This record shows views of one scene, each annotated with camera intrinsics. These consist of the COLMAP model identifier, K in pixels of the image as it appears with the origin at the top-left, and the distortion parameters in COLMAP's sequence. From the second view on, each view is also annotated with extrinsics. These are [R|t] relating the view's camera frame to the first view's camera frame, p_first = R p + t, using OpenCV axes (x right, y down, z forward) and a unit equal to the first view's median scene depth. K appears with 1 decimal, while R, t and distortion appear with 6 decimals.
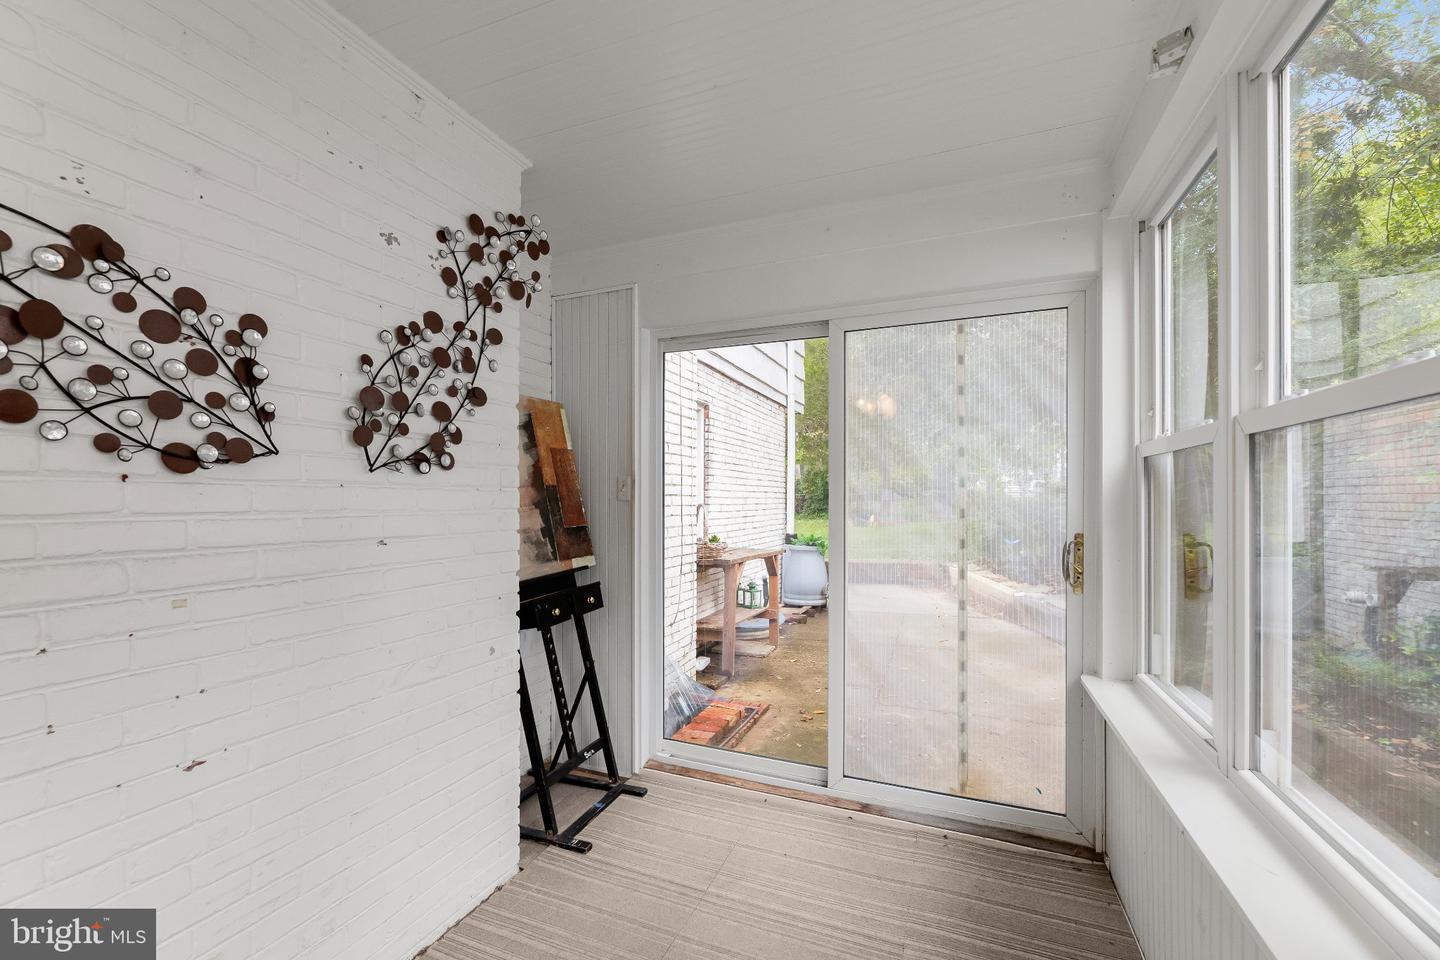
lens RADIAL K [[584.8, 0, 720.4], [0, 584.8, 504.7], [0, 0, 1]] dist [-0.012968, -0.000895]
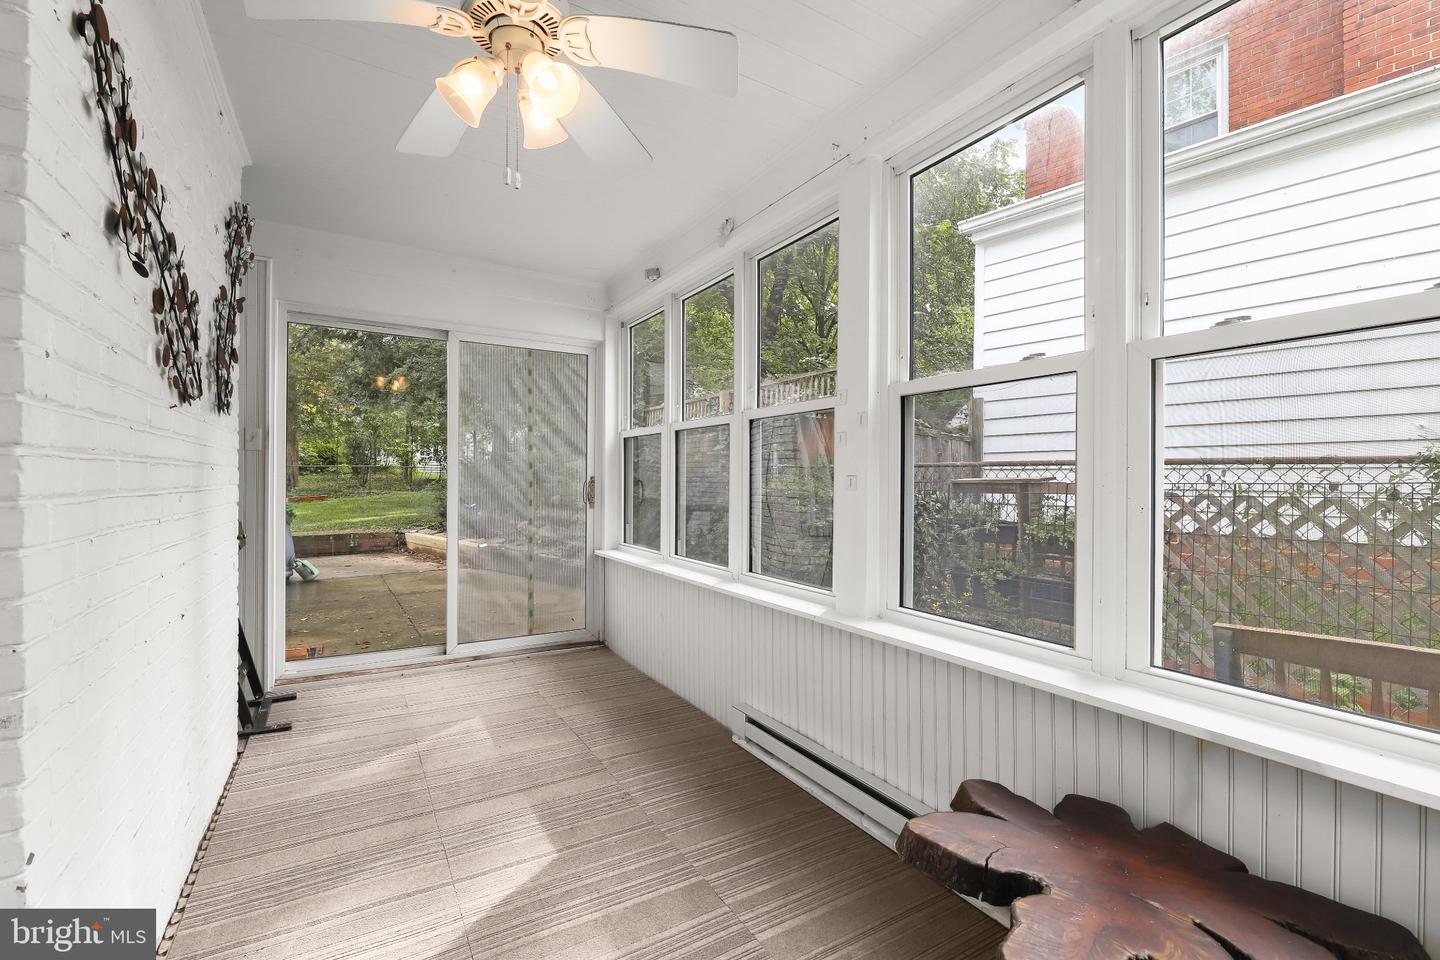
lens RADIAL K [[617.7, 0, 721.7], [0, 617.7, 481.5], [0, 0, 1]] dist [0.001343, -0.000454]
pose [[0.592509, 0.001285, 0.805563, -0.670324], [0.001249, 0.999996, -0.002514, 0.065491], [-0.805563, 0.002496, 0.592505, -0.471529]]
